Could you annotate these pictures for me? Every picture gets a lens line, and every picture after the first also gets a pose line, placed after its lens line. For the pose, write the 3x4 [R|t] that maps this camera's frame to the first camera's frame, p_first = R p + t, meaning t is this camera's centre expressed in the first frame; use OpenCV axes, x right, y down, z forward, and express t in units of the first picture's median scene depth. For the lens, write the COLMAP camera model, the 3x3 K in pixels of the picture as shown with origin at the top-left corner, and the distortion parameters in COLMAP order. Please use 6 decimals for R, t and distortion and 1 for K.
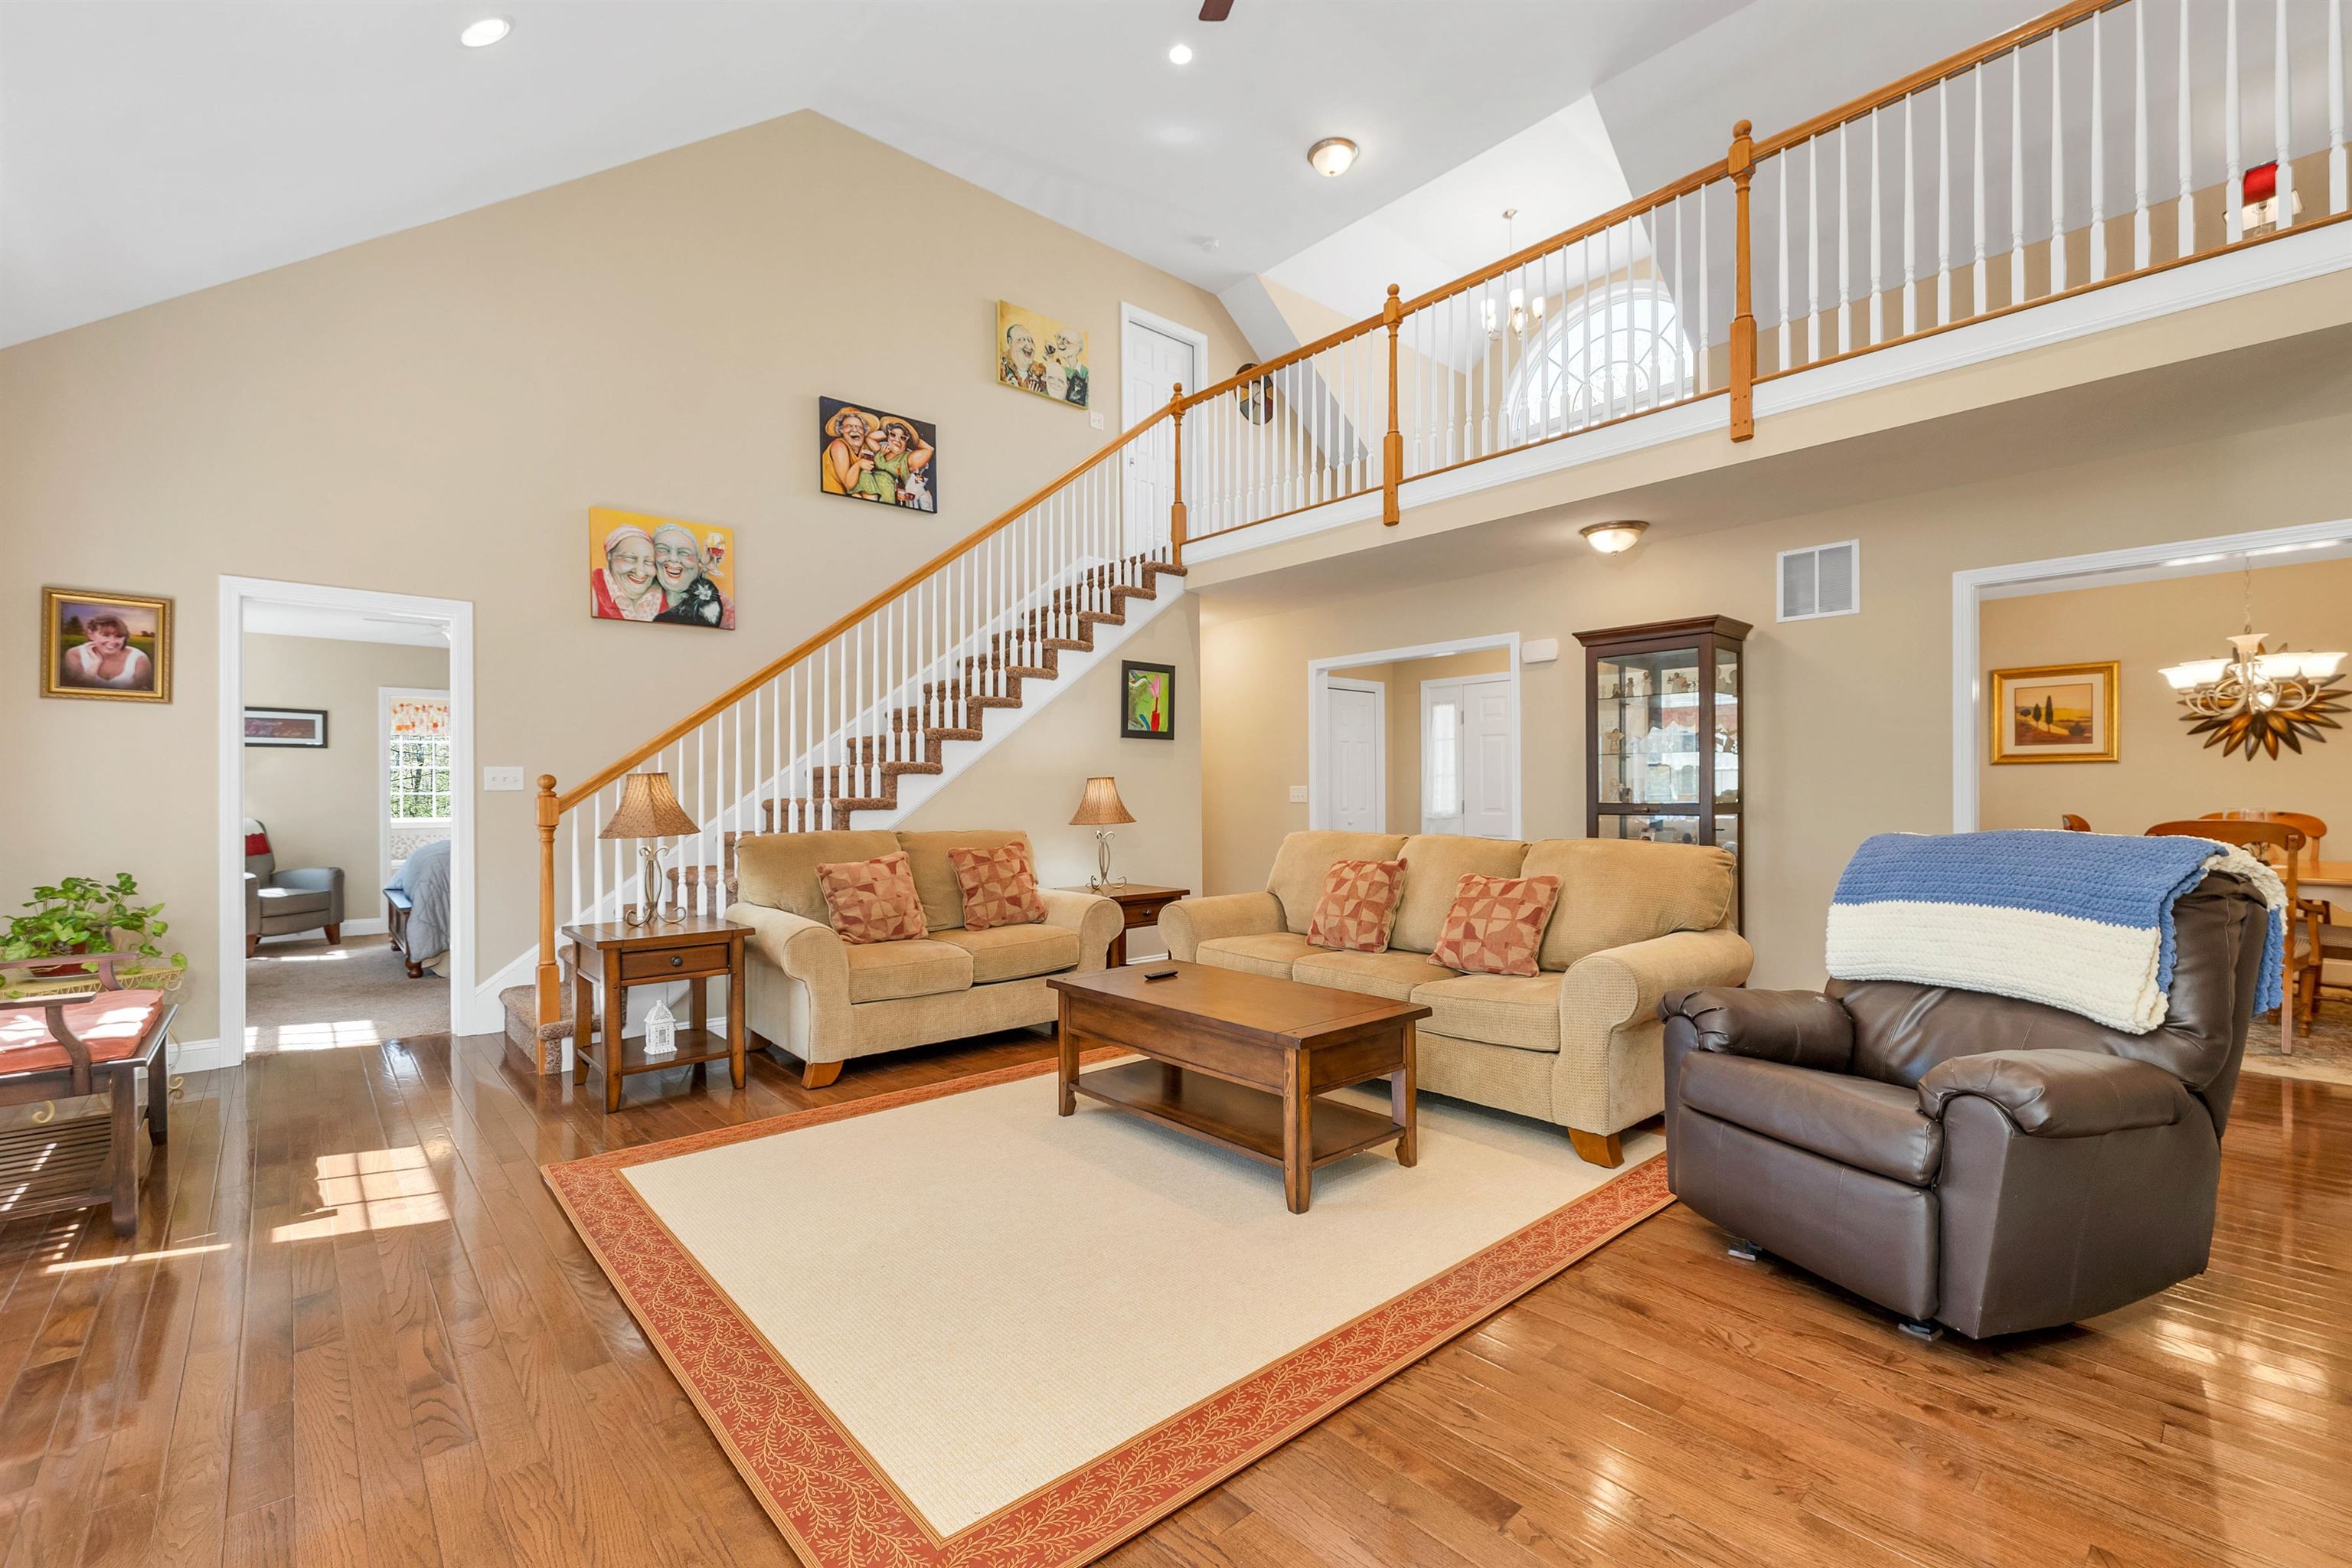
lens RADIAL K [[997.1, 0, 1169.1], [0, 997.1, 787.3], [0, 0, 1]] dist [0.008581, 0.000084]
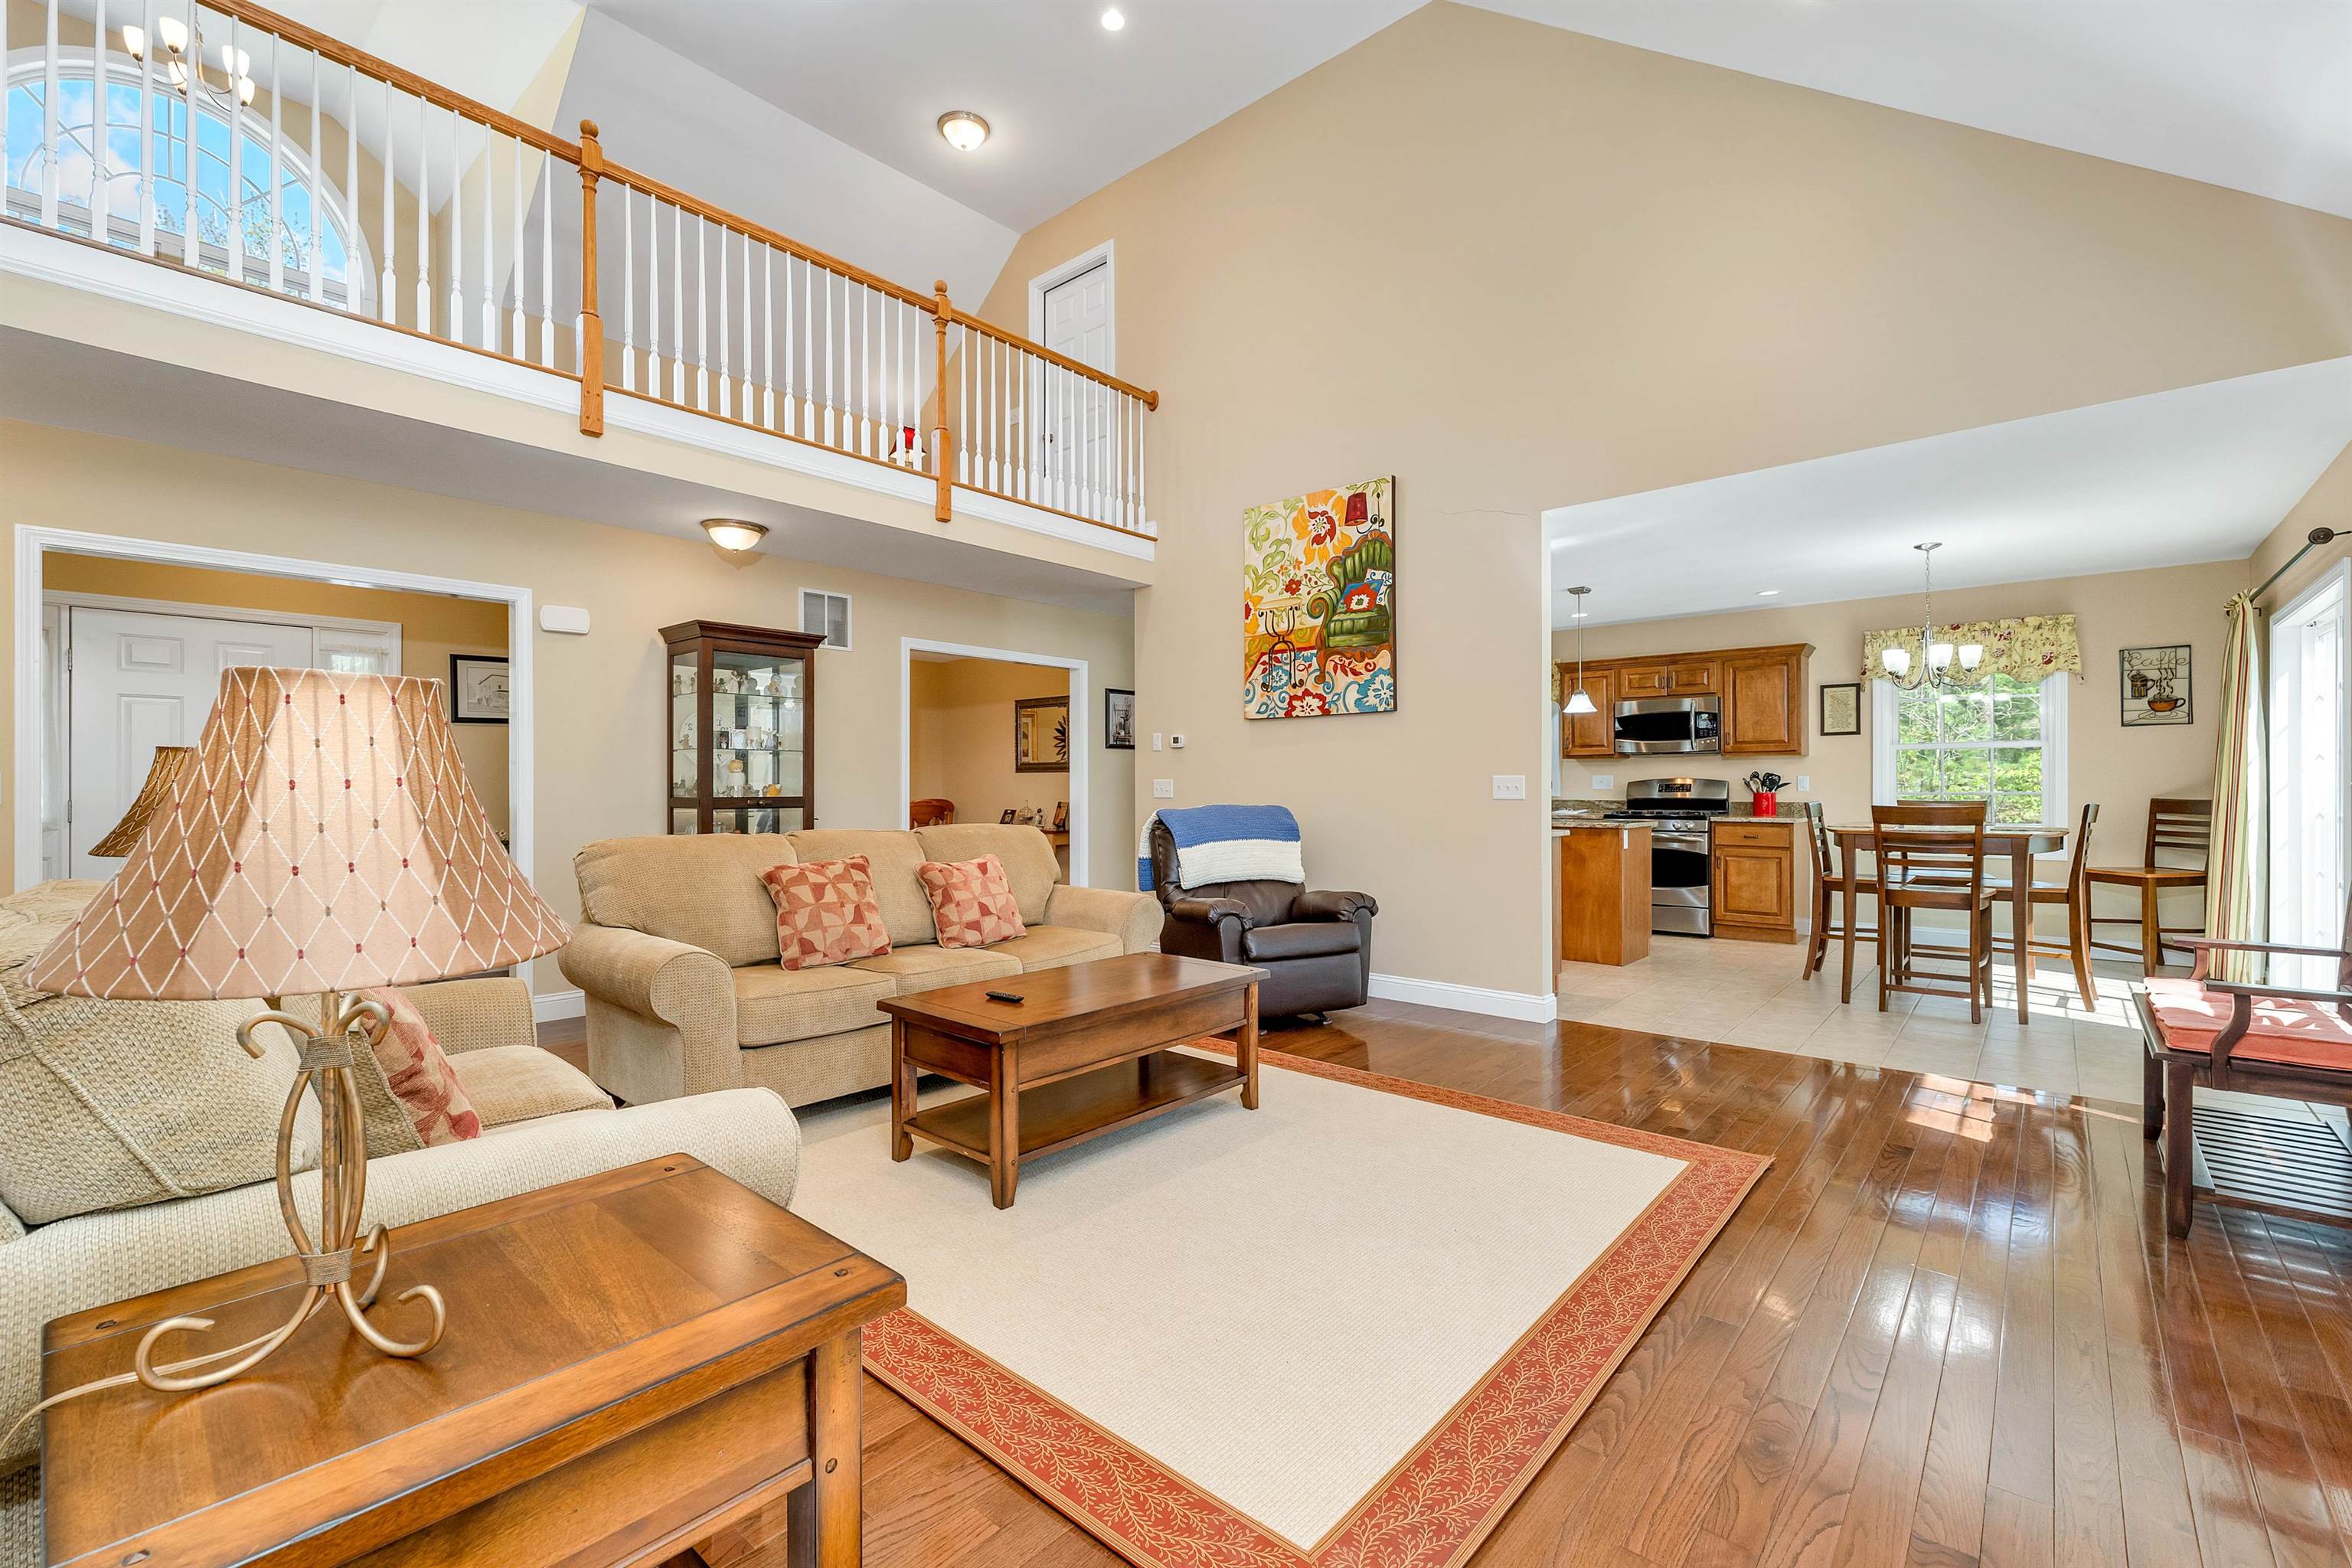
lens RADIAL K [[997.1, 0, 1172.3], [0, 997.1, 786.2], [0, 0, 1]] dist [0.008581, 0.000084]
pose [[-0.119892, 0.001909, 0.992785, -0.671255], [0.000590, 0.999998, -0.001852, 0.007068], [-0.992787, 0.000364, -0.119893, 0.735586]]
